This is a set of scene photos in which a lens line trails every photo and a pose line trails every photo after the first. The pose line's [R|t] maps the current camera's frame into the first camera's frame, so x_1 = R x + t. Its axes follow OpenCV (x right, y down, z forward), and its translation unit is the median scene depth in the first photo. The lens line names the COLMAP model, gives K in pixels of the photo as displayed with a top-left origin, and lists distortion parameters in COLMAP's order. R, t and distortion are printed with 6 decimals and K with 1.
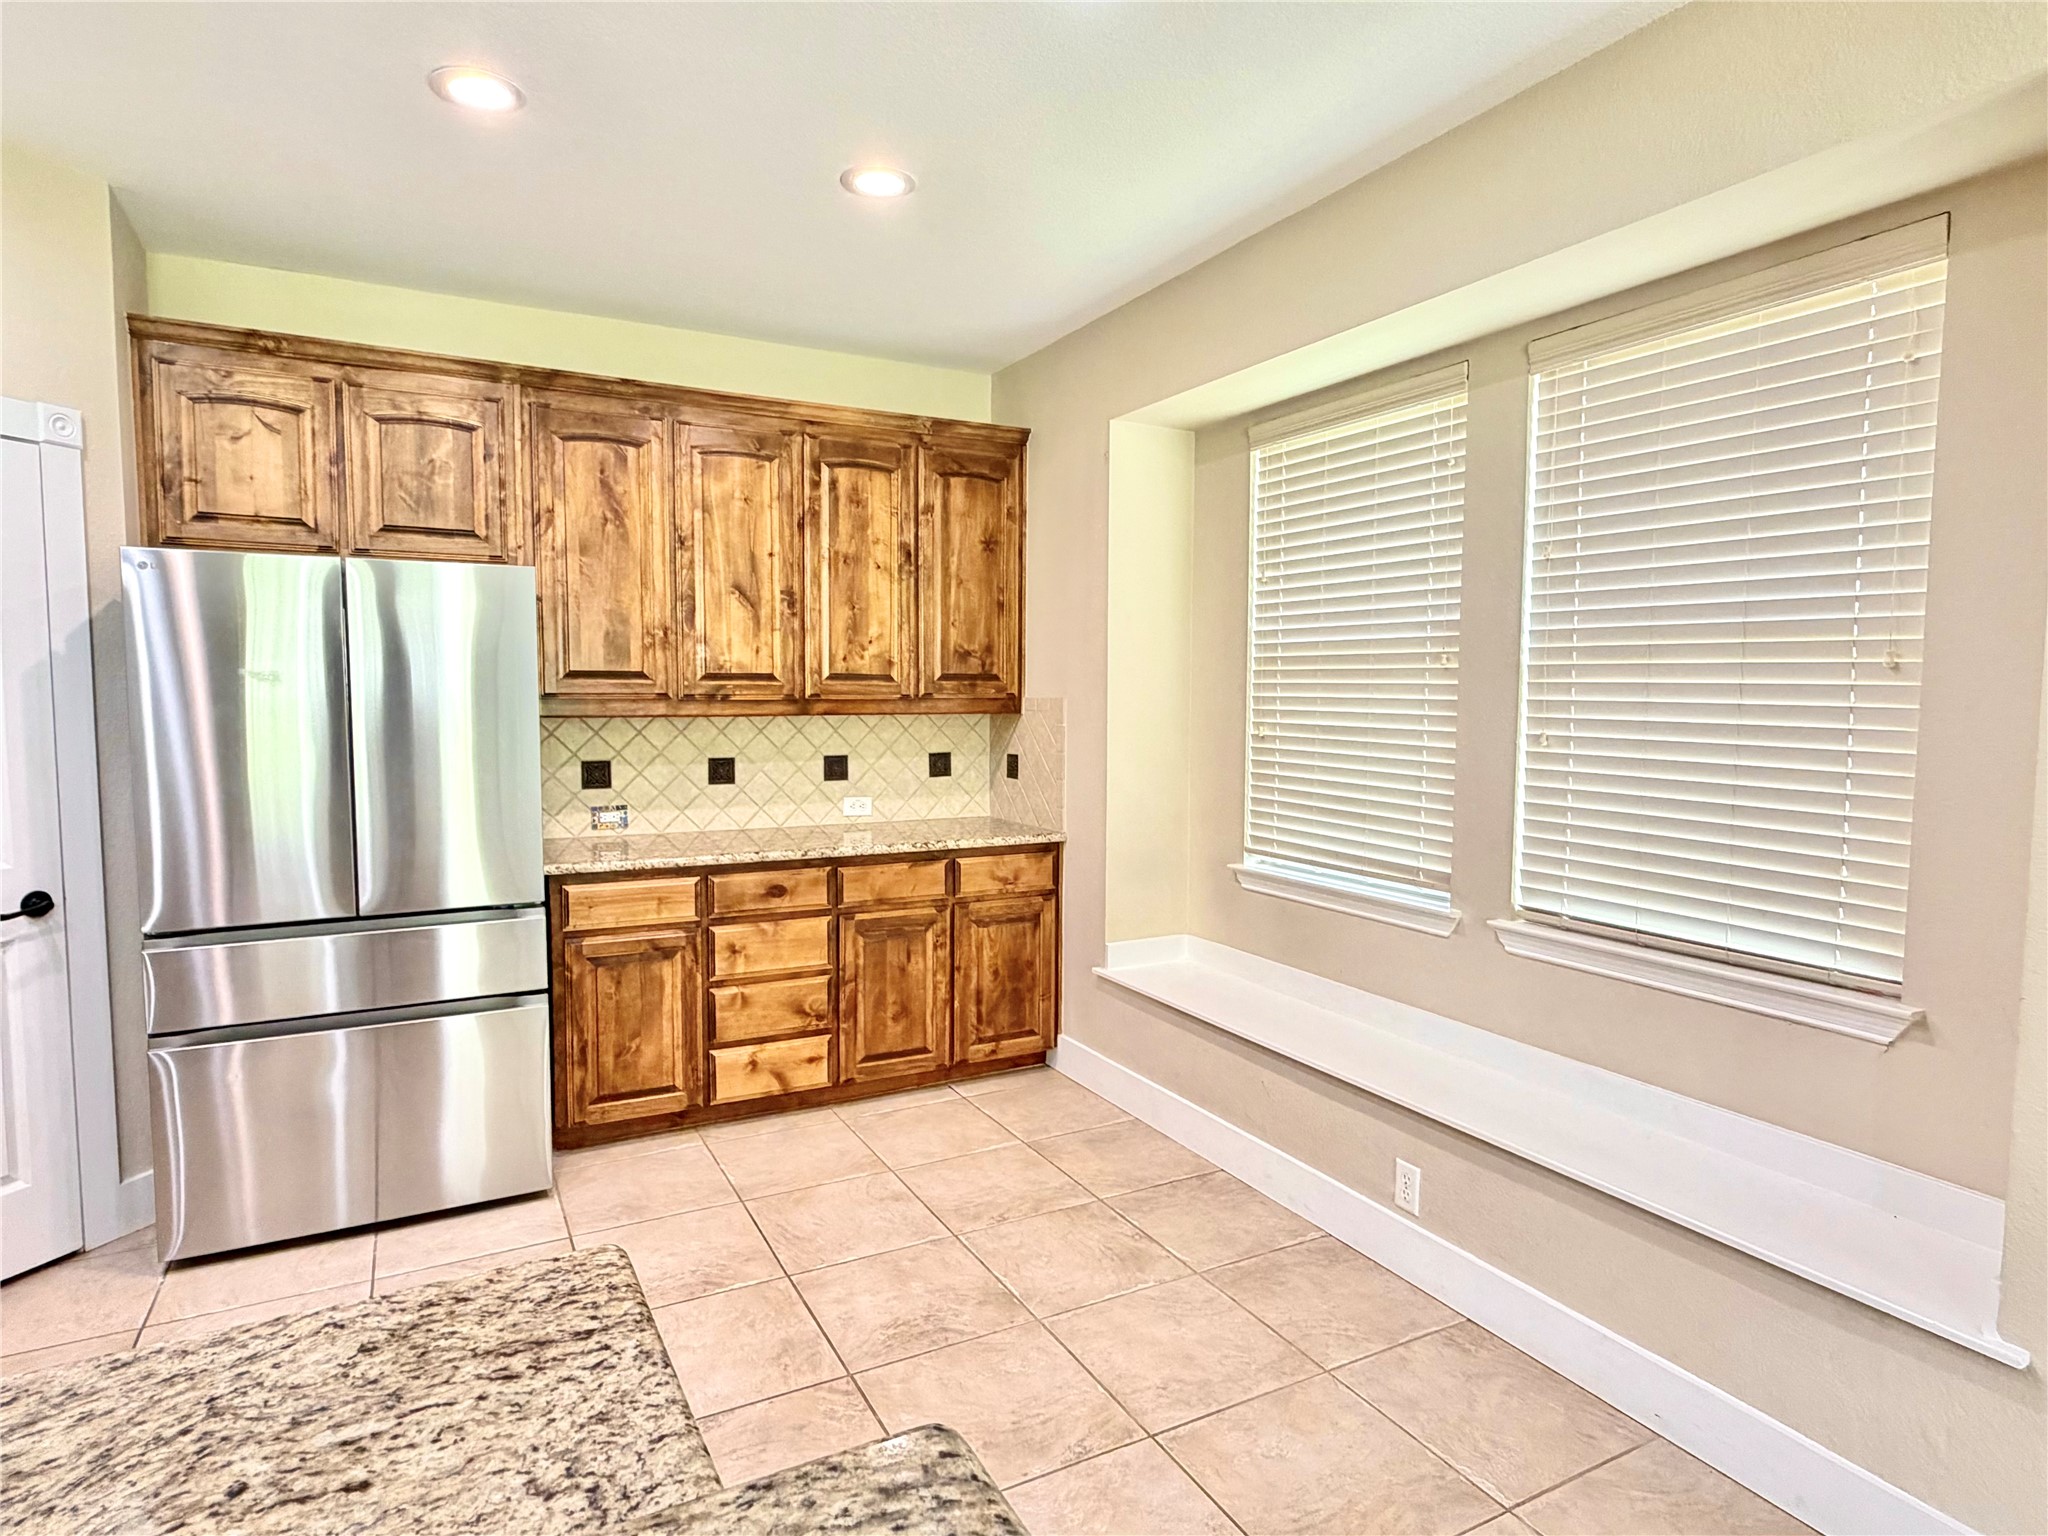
lens RADIAL K [[1127.5, 0, 1015.1], [0, 1127.5, 770.2], [0, 0, 1]] dist [-0.000321, -0.000027]
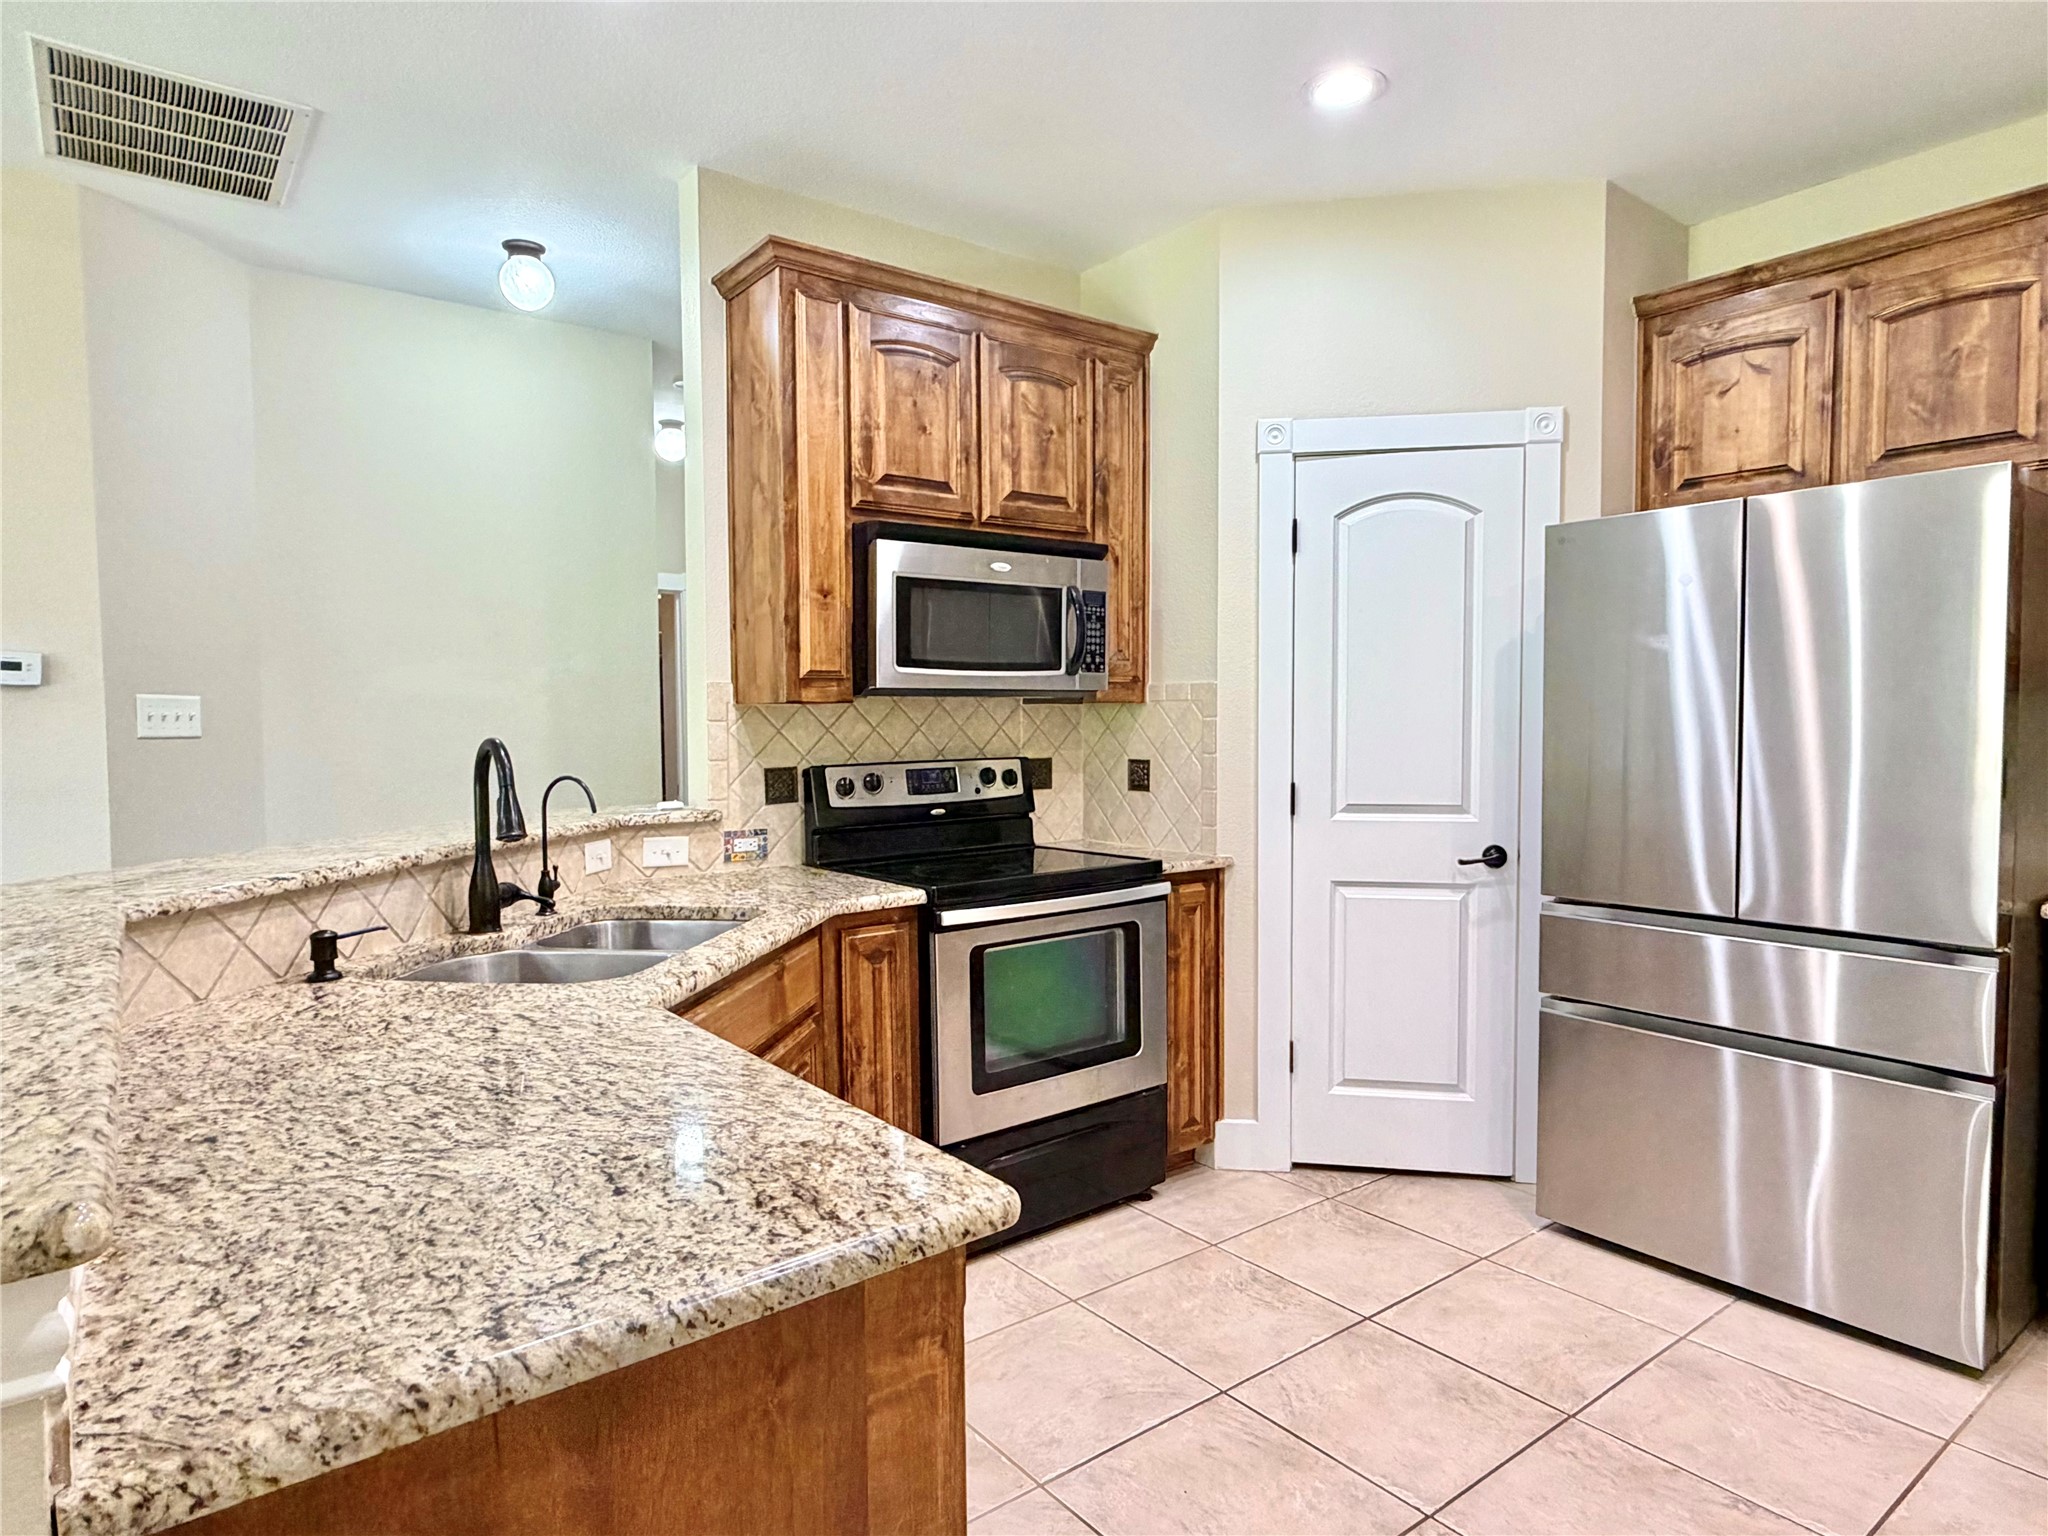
lens RADIAL K [[1177.2, 0, 1012.4], [0, 1177.2, 768.7], [0, 0, 1]] dist [-0.001235, 0.000249]
pose [[0.156122, 0.040209, -0.986919, 0.174964], [-0.061601, 0.997622, 0.030901, 0.020035], [0.985815, 0.055971, 0.158227, 0.268902]]
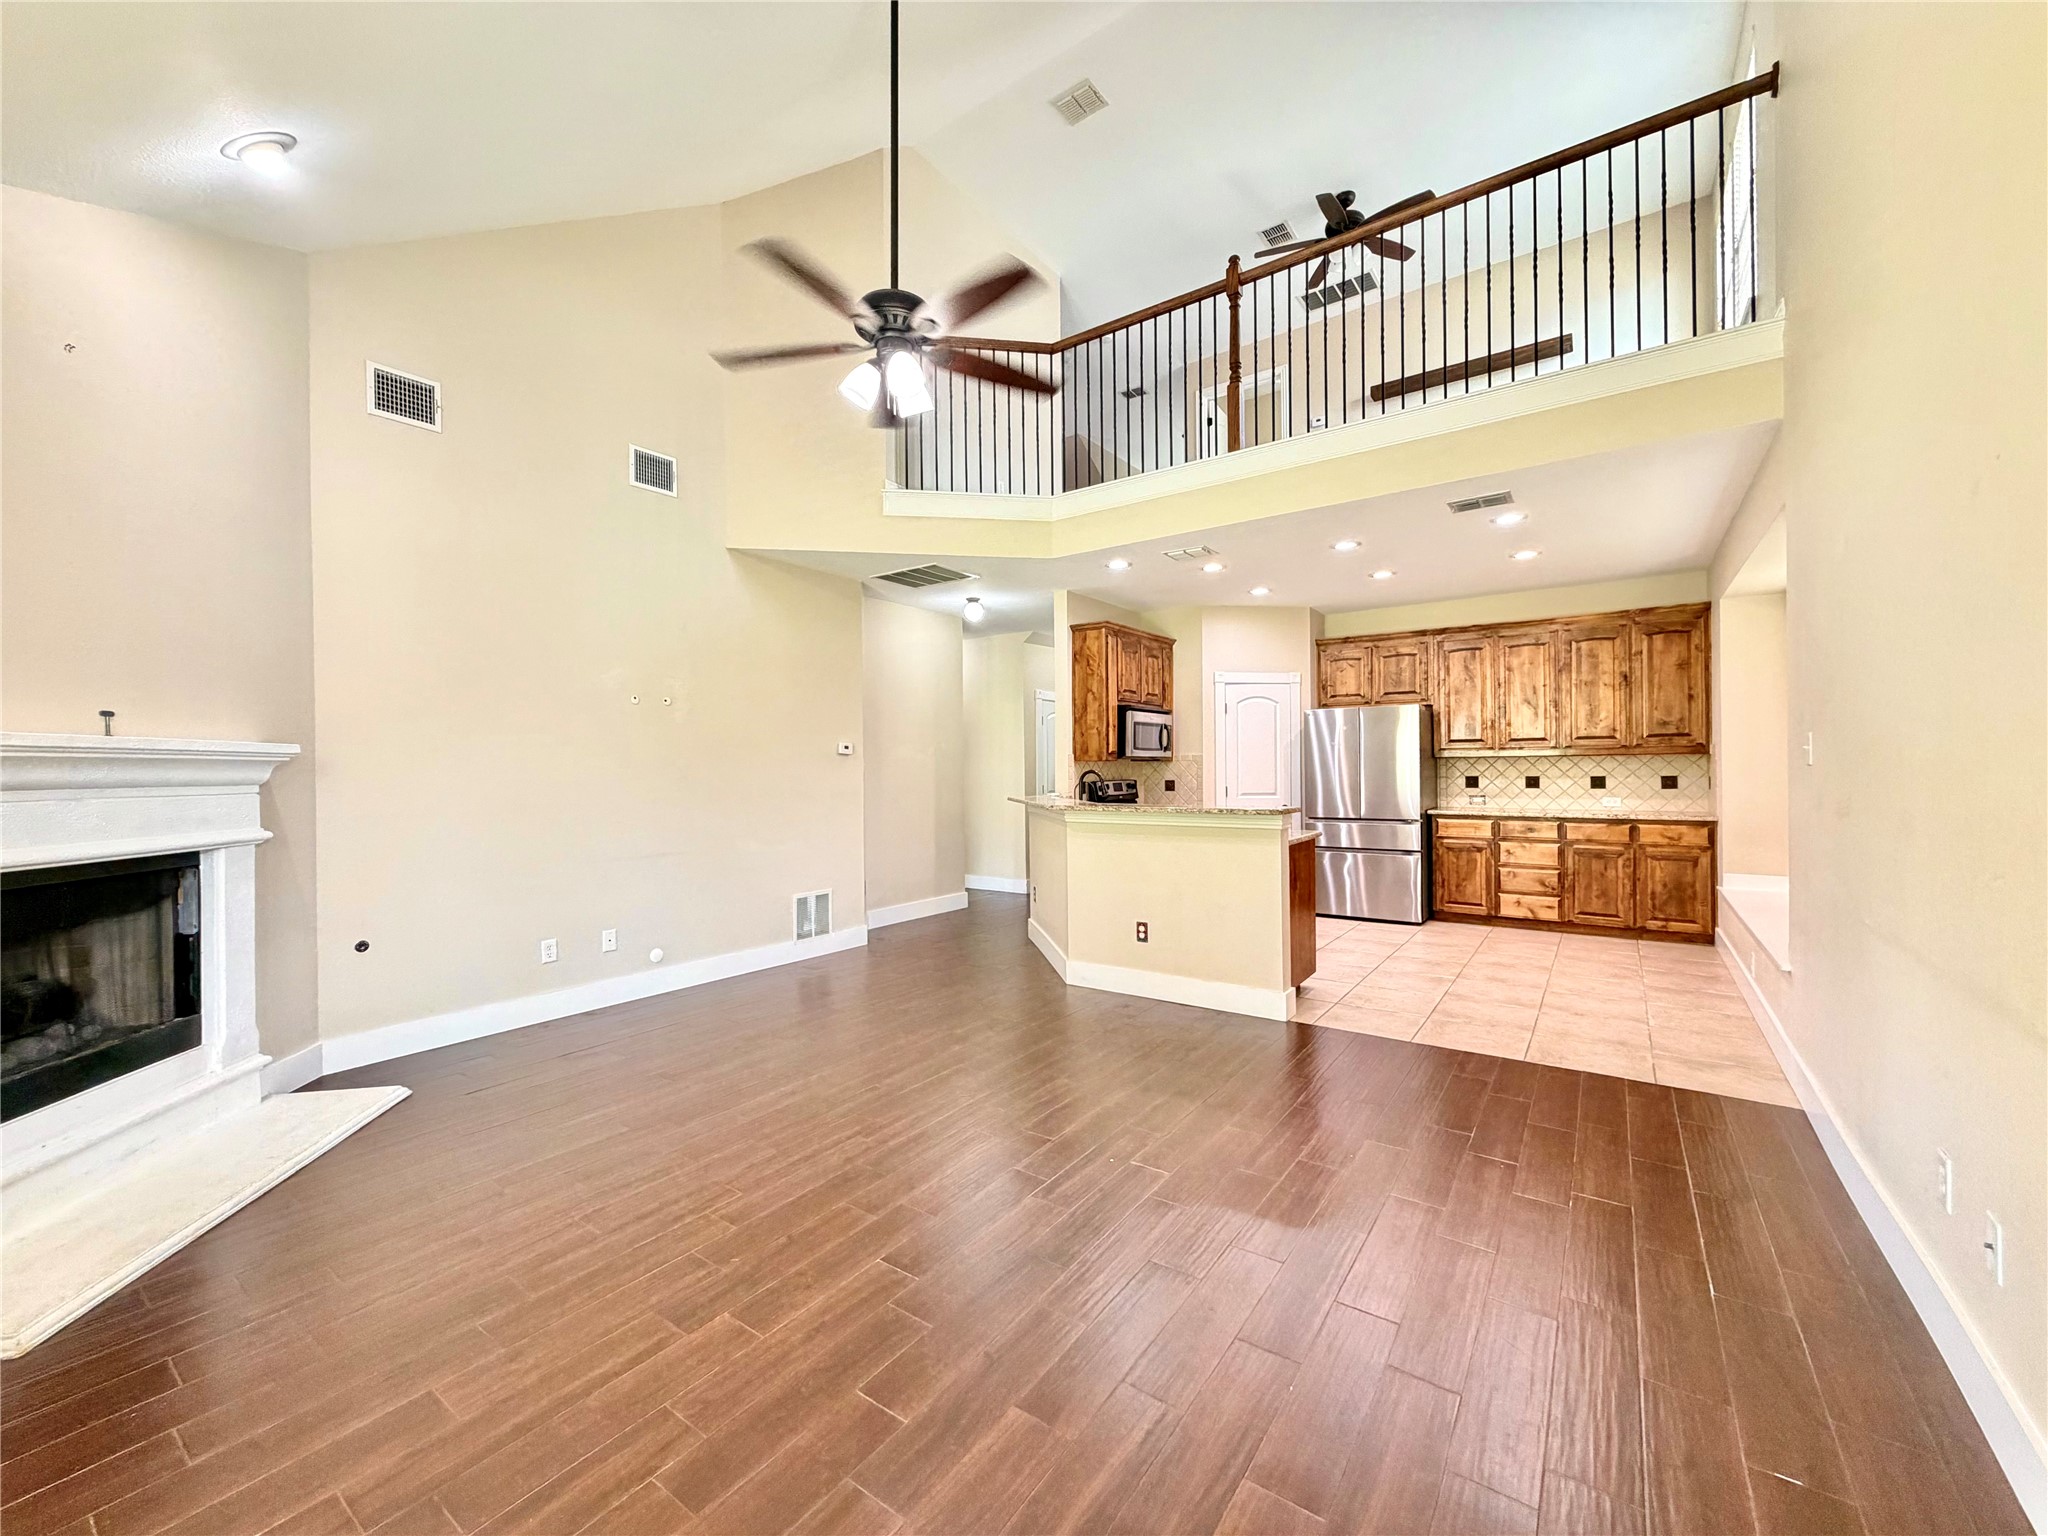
lens RADIAL K [[818.1, 0, 1015.7], [0, 818.1, 770.0], [0, 0, 1]] dist [0.000166, -0.000151]
pose [[0.437561, -0.007539, -0.899157, 0.929265], [-0.052413, 0.998051, -0.033874, 0.106019], [0.897660, 0.061949, 0.436313, -0.776420]]
